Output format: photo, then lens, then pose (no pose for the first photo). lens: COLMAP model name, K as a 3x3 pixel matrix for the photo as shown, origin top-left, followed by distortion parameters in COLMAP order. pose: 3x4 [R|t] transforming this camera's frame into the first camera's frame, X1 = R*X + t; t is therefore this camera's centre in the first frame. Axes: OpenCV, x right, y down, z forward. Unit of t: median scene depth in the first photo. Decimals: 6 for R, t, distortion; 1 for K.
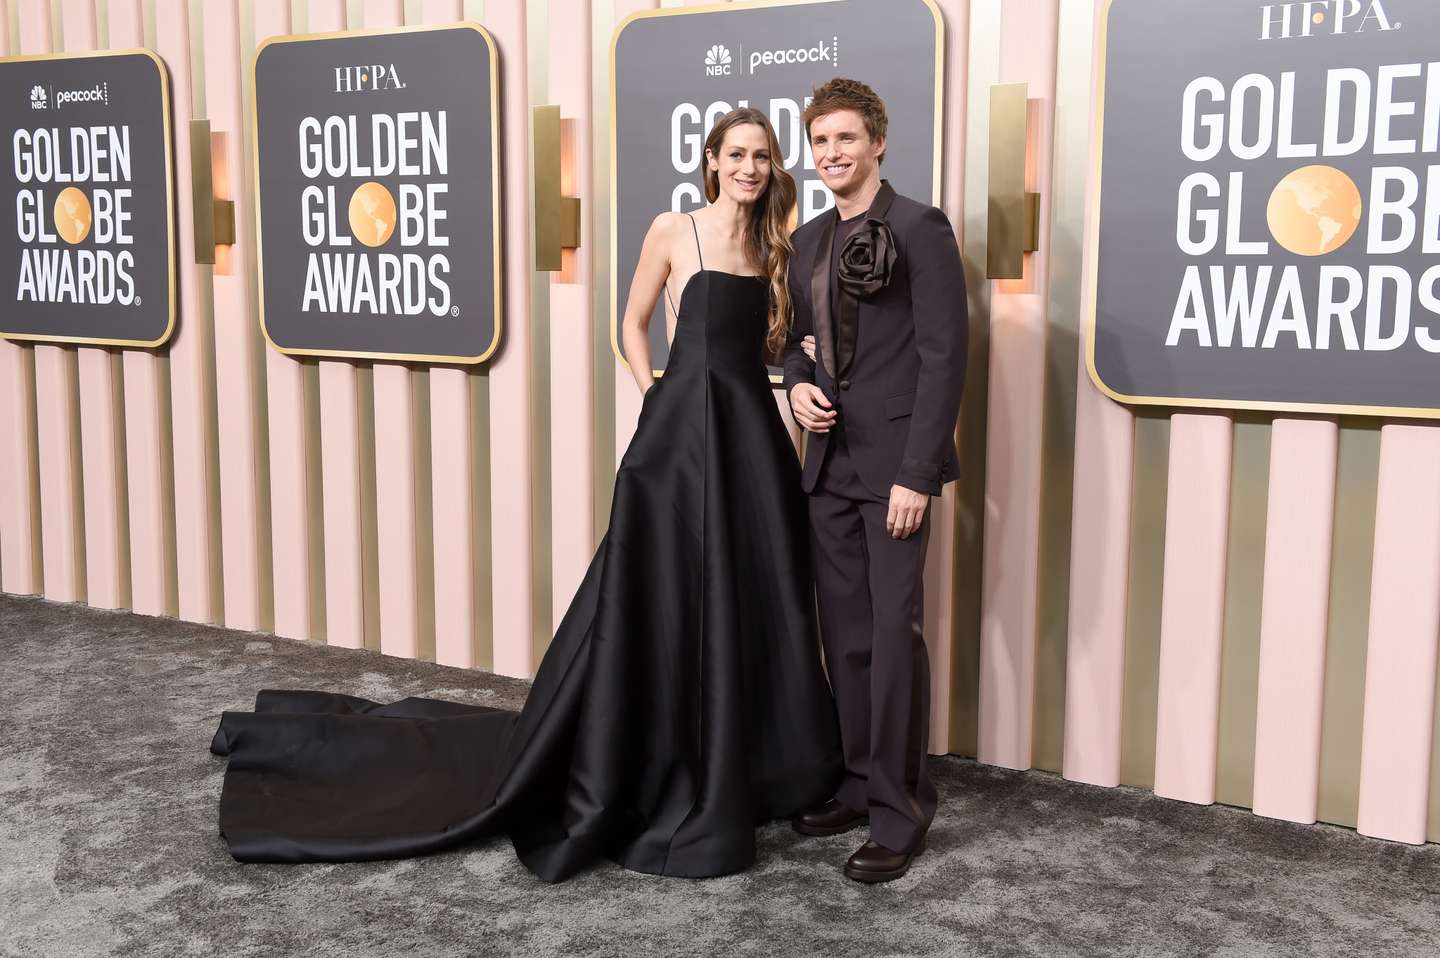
lens RADIAL K [[1835.4, 0, 632.7], [0, 1835.4, 498.7], [0, 0, 1]] dist [-0.040626, 0.397873]
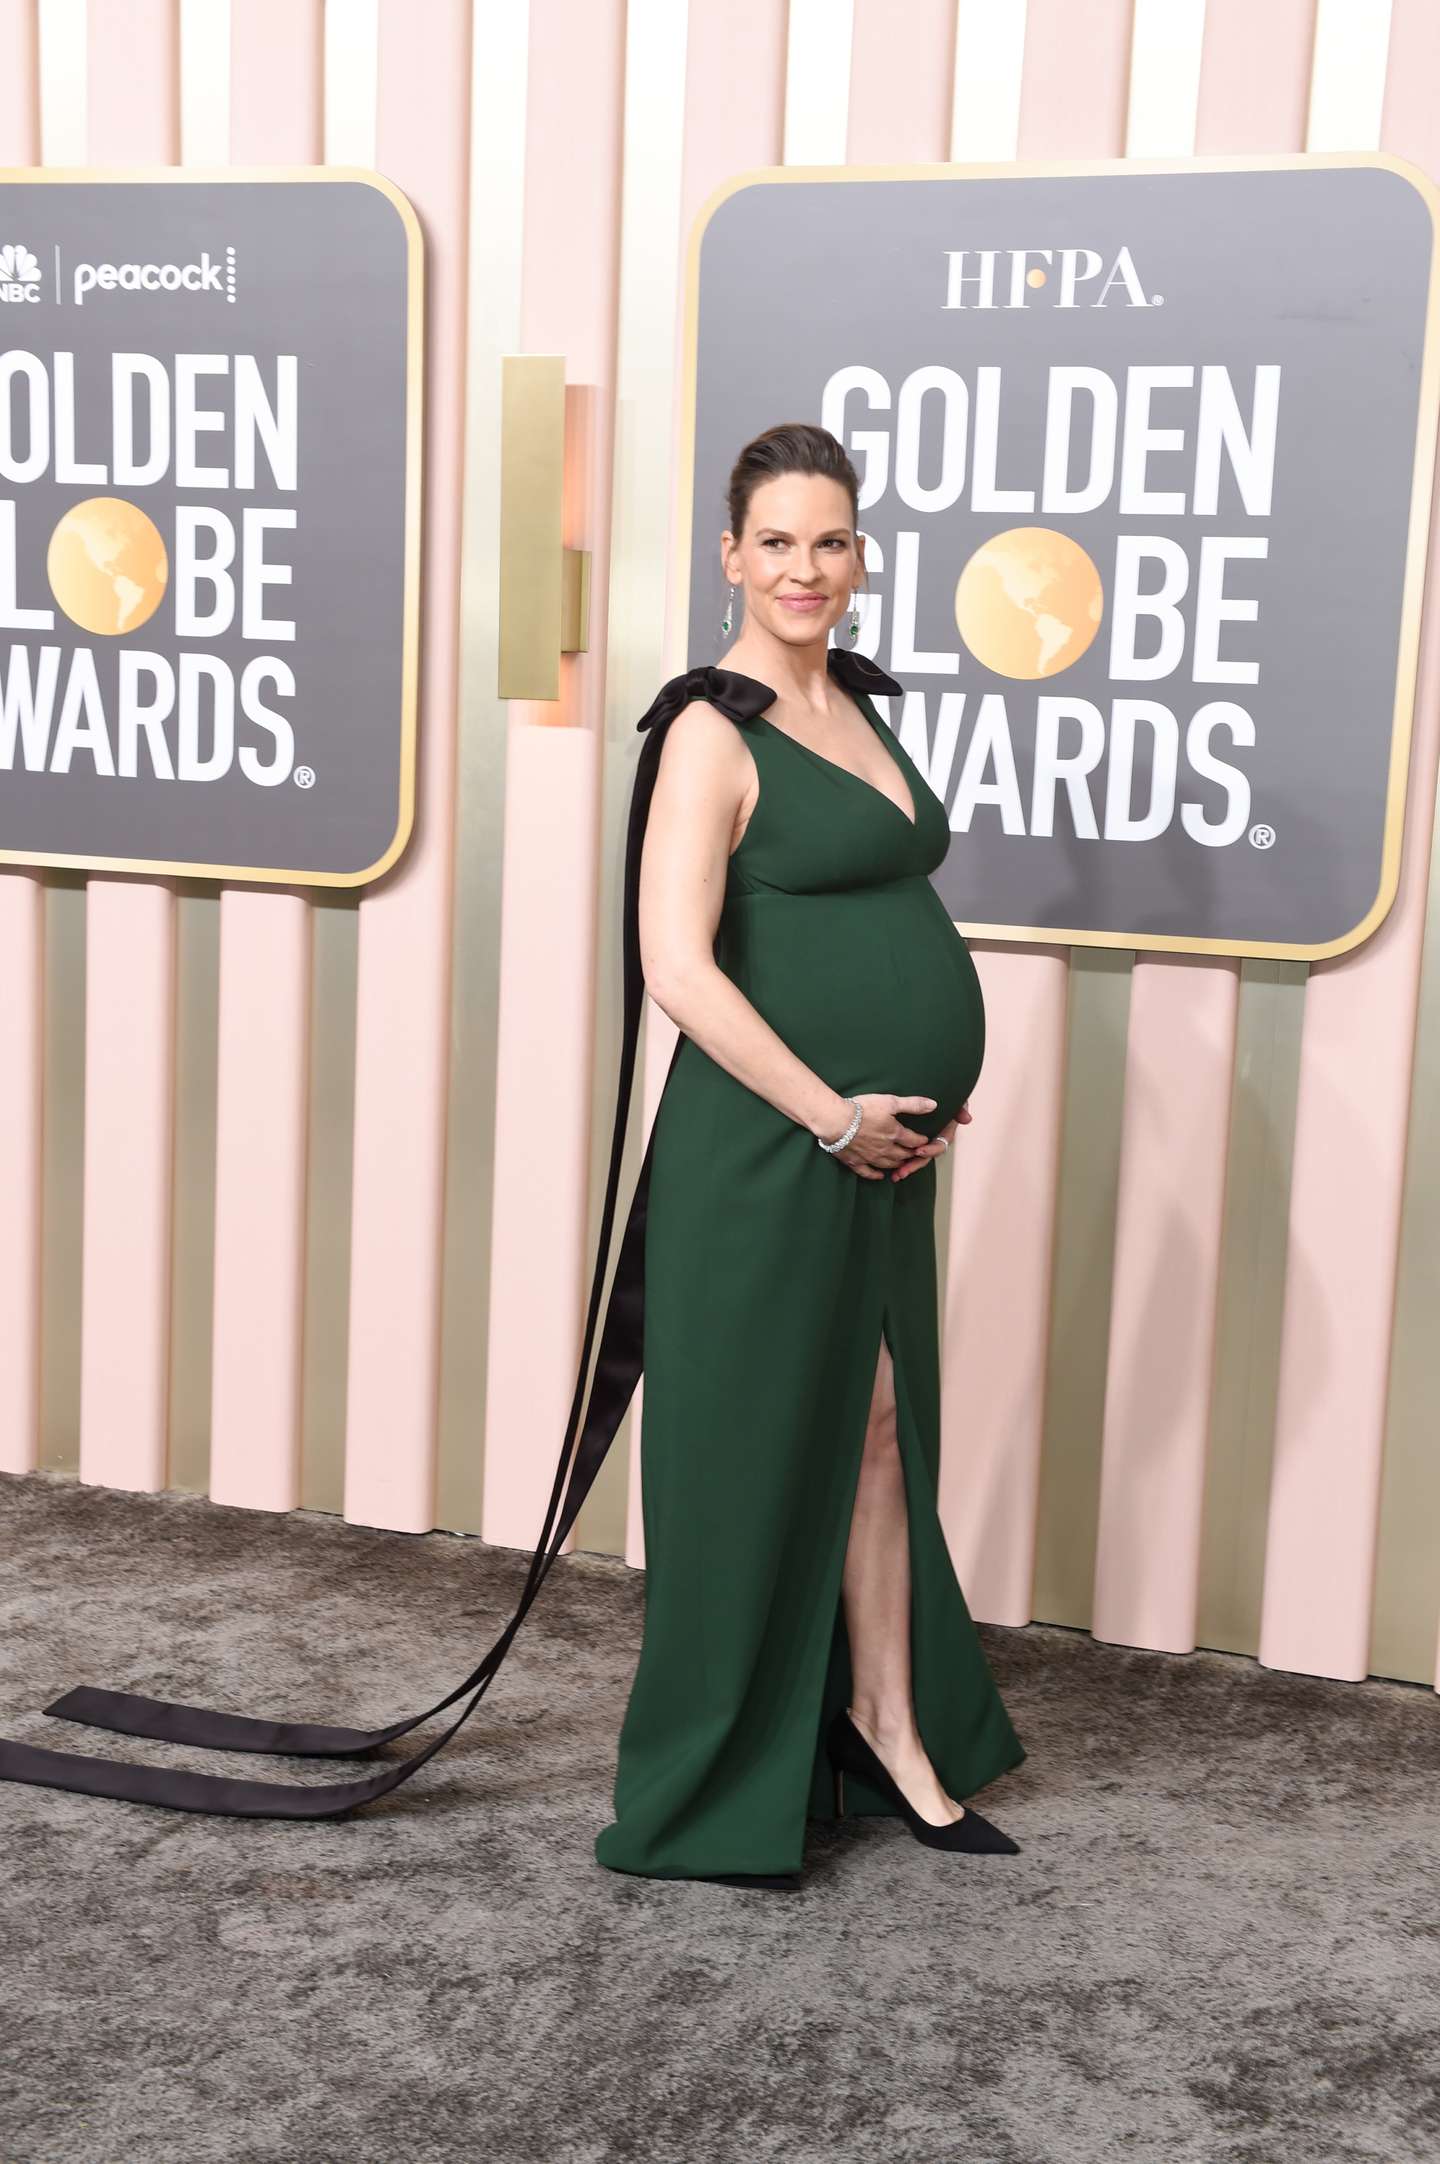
lens RADIAL K [[3231.7, 0, 652.7], [0, 3231.7, 1094.6], [0, 0, 1]] dist [0.160110, 0.168893]
pose [[0.970376, 0.002488, 0.241587, -0.004207], [-0.003568, 0.999986, 0.004030, -0.000443], [-0.241574, -0.004772, 0.970371, 0.002935]]
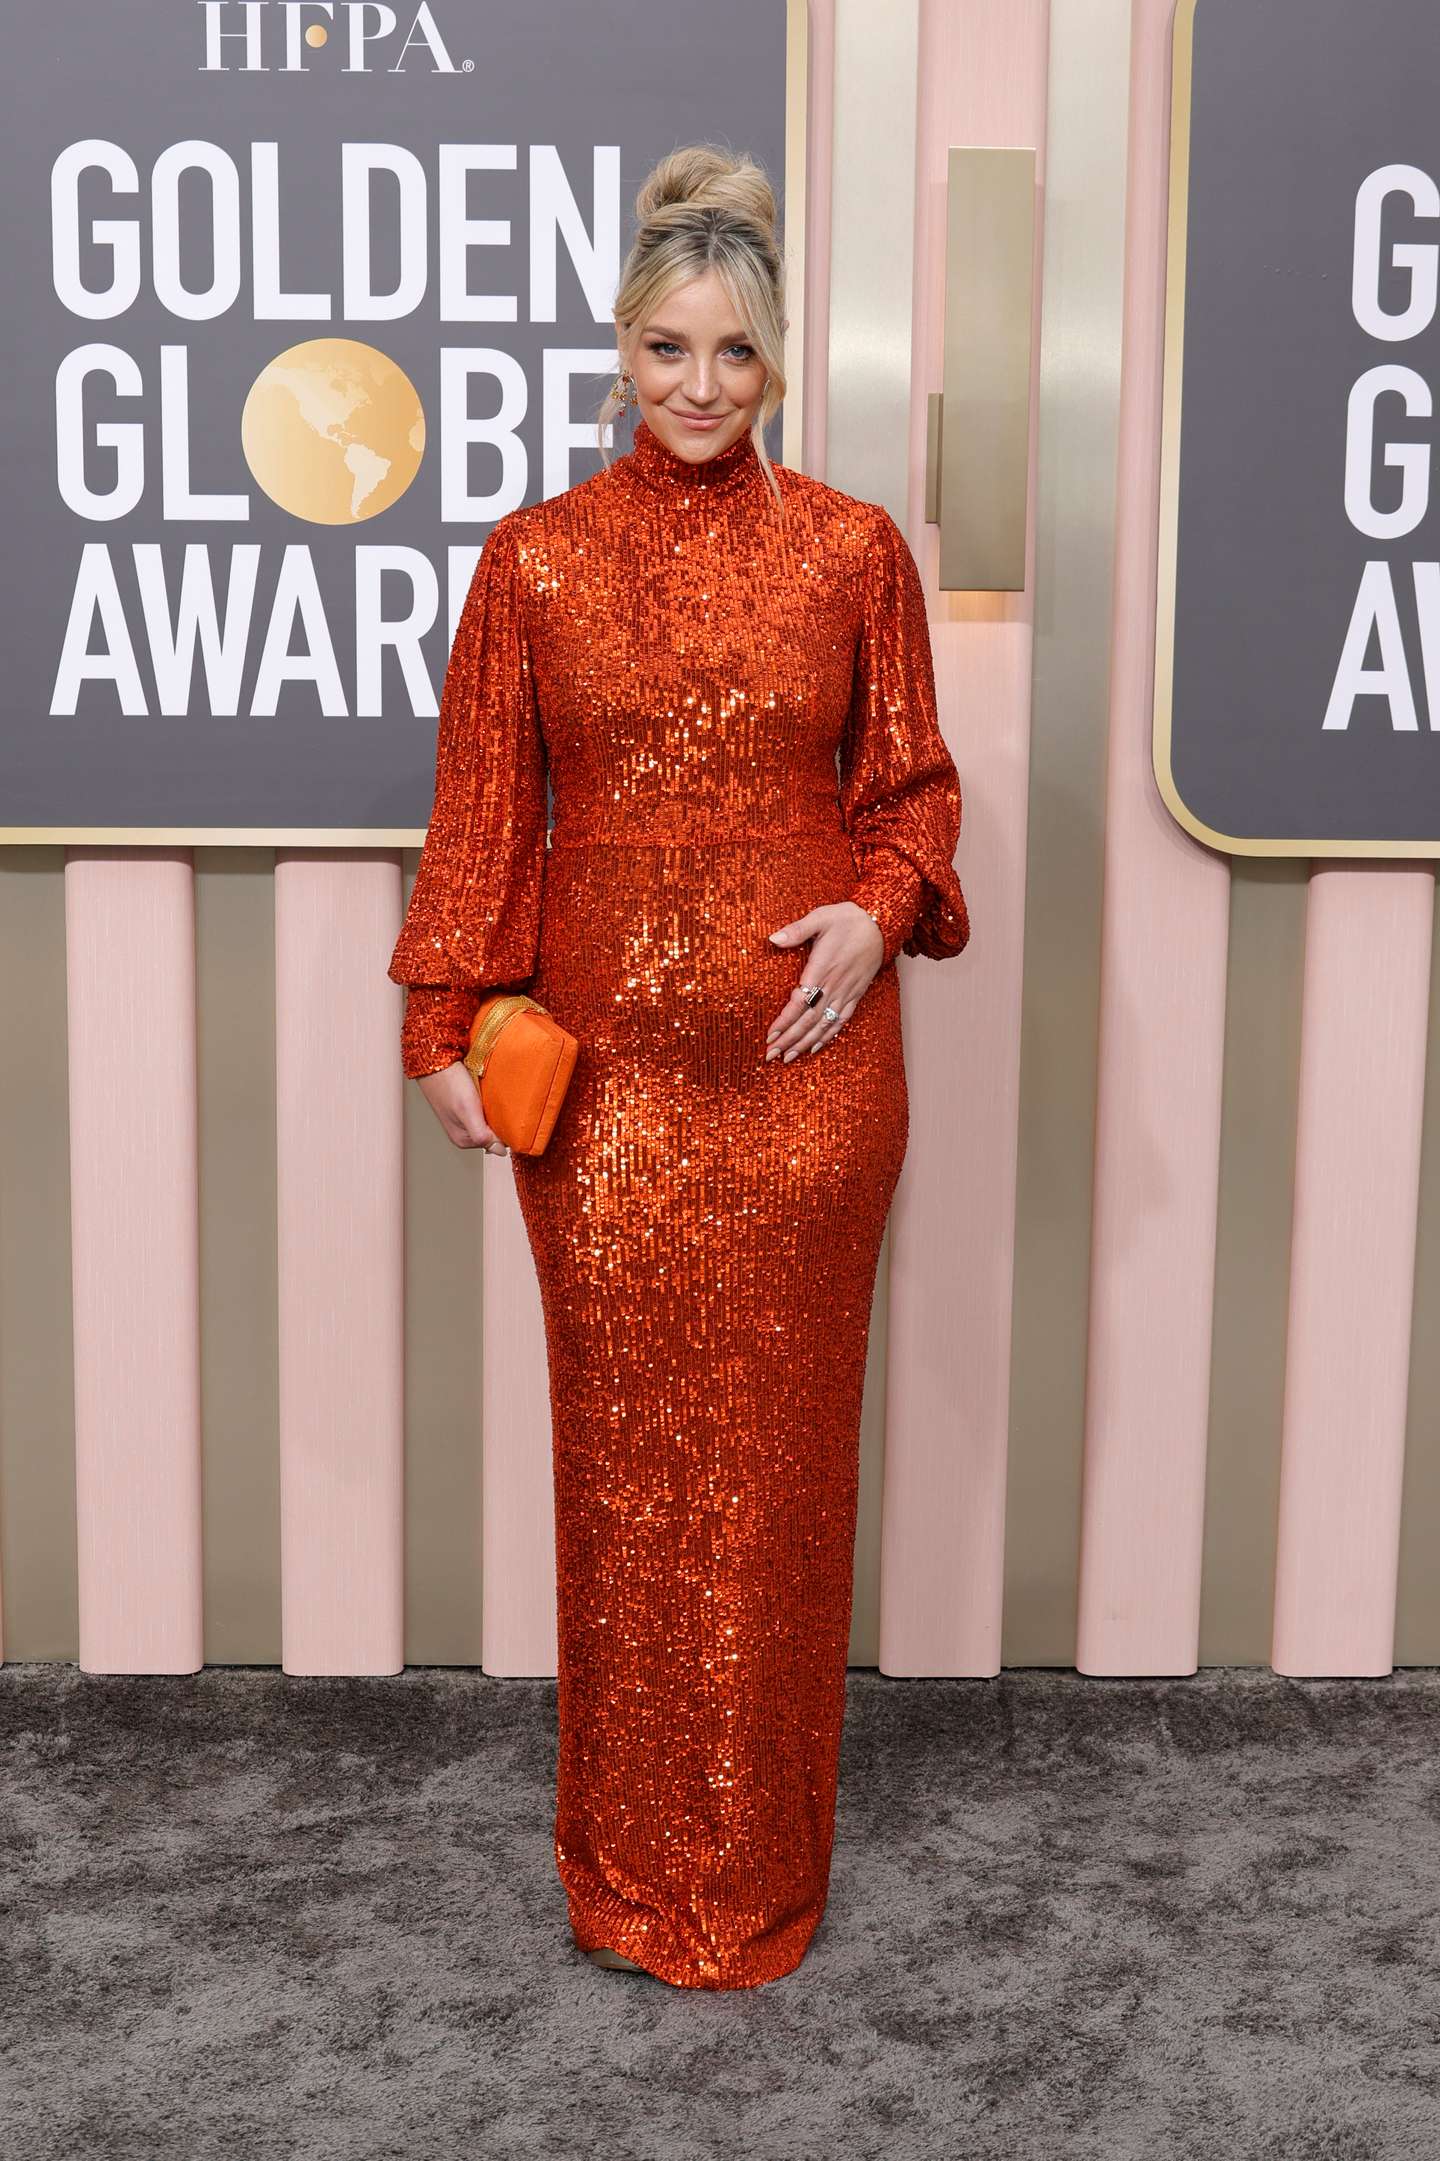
lens RADIAL K [[3868.6, 0, 428.4], [0, 3868.6, 1199.9], [0, 0, 1]] dist [-0.024157, -0.030176]
pose [[0.800186, -0.103402, 0.590771, -0.496935], [0.076339, 0.994574, 0.070680, -0.051868], [-0.594874, -0.011458, 0.803737, 0.341395]]
